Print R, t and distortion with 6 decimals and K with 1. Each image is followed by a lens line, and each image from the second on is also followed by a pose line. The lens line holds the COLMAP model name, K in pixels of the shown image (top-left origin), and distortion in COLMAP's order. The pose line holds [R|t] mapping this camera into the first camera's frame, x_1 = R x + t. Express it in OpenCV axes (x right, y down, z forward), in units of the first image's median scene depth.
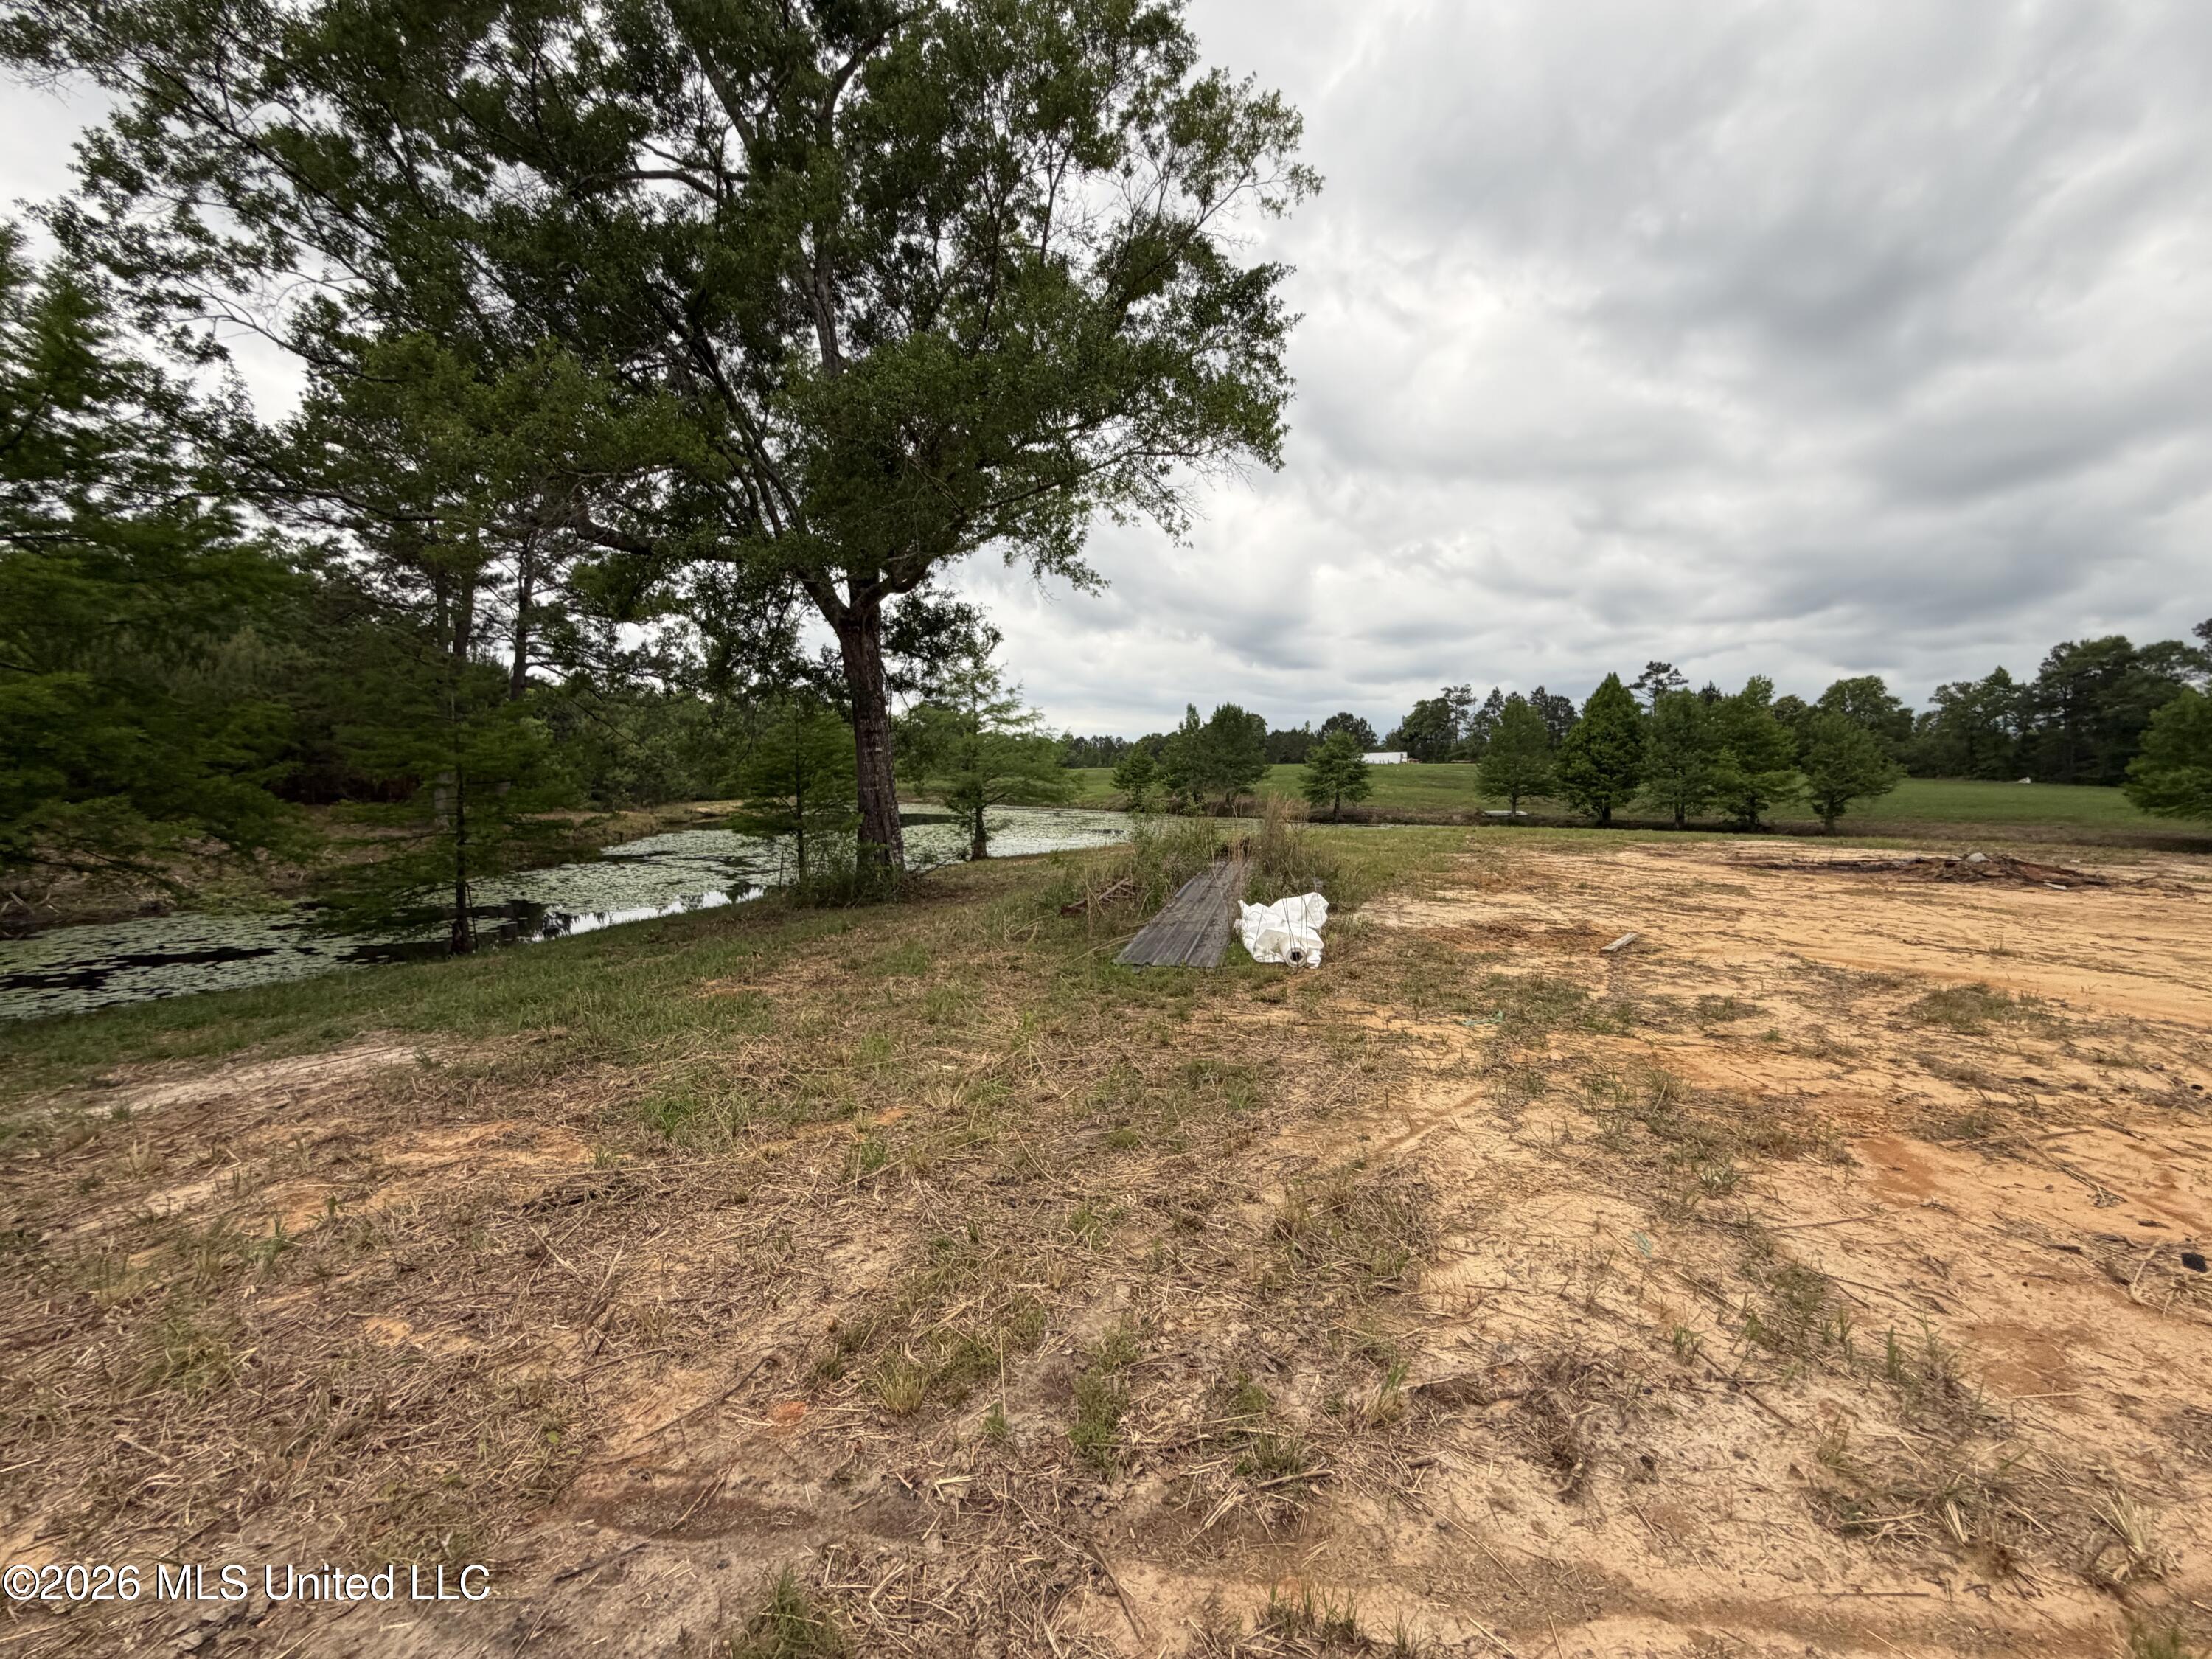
lens RADIAL K [[885.4, 0, 1103.4], [0, 885.4, 834.2], [0, 0, 1]] dist [-0.000859, 0.000123]
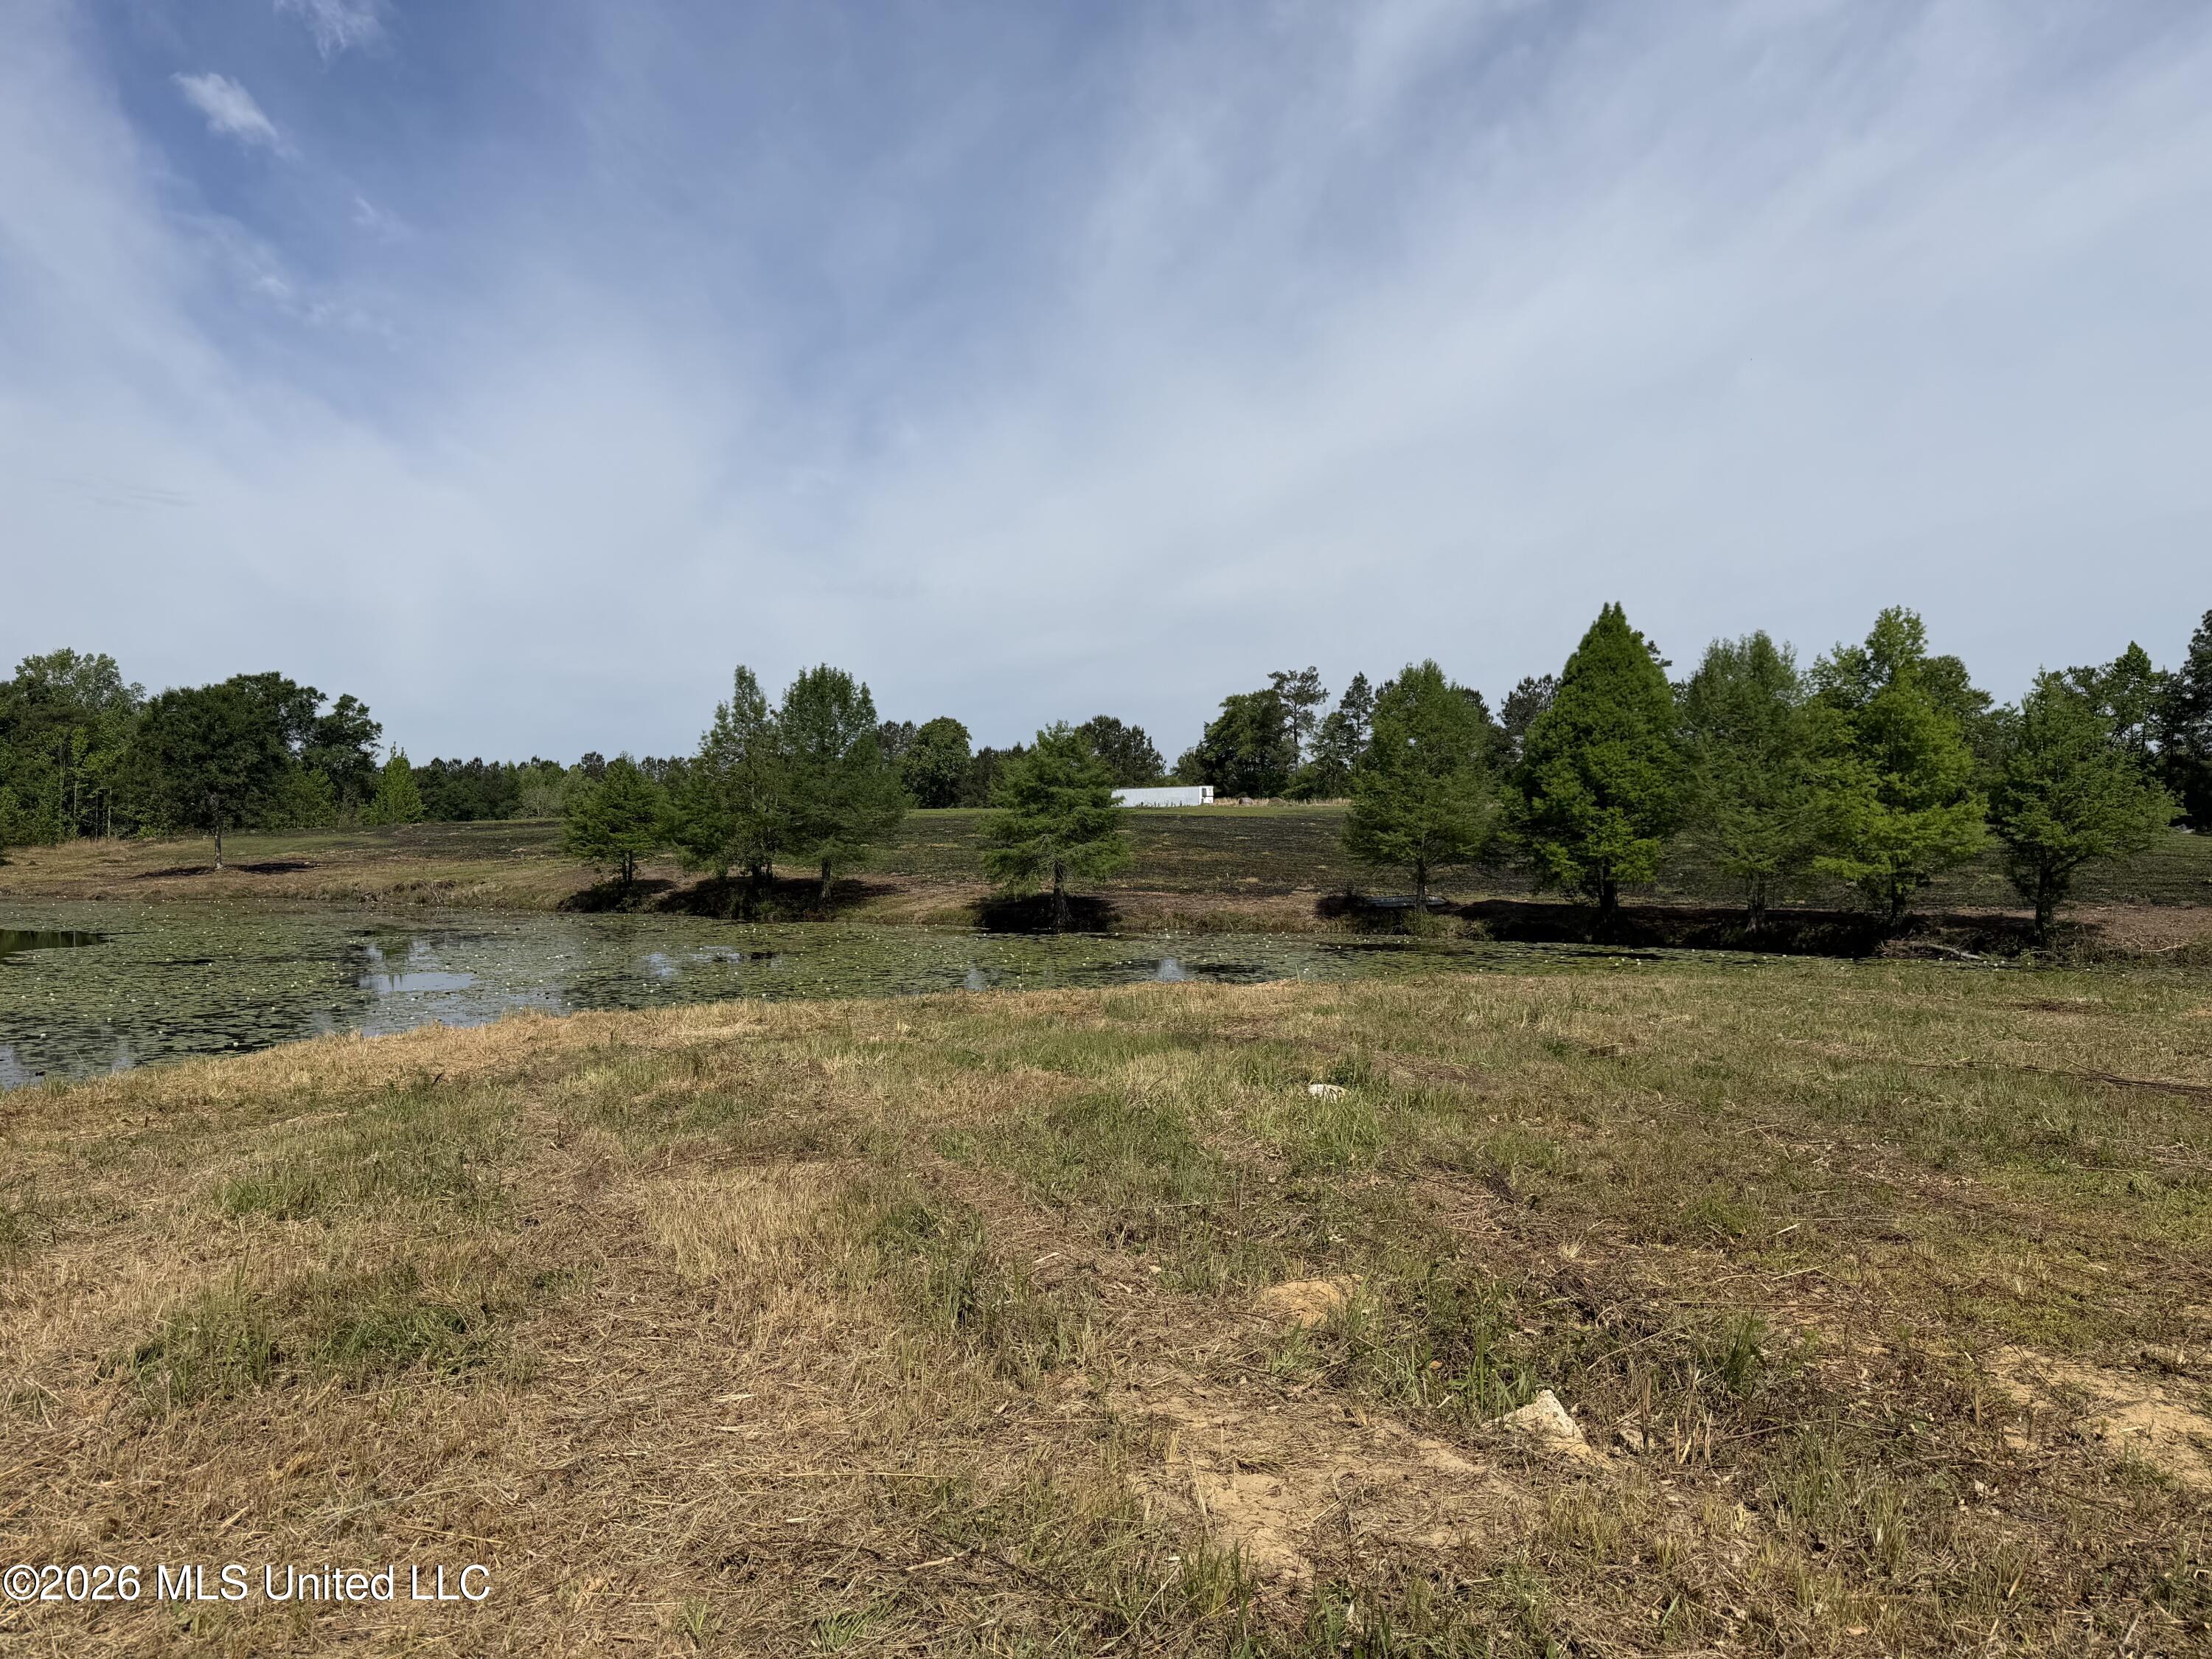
lens RADIAL K [[1431.7, 0, 1099.5], [0, 1431.7, 812.8], [0, 0, 1]] dist [-0.015868, -0.041201]
pose [[0.969873, -0.002556, 0.243598, 0.062453], [0.022251, 0.996695, -0.078132, -0.009017], [-0.242593, 0.081199, 0.966724, 0.171603]]
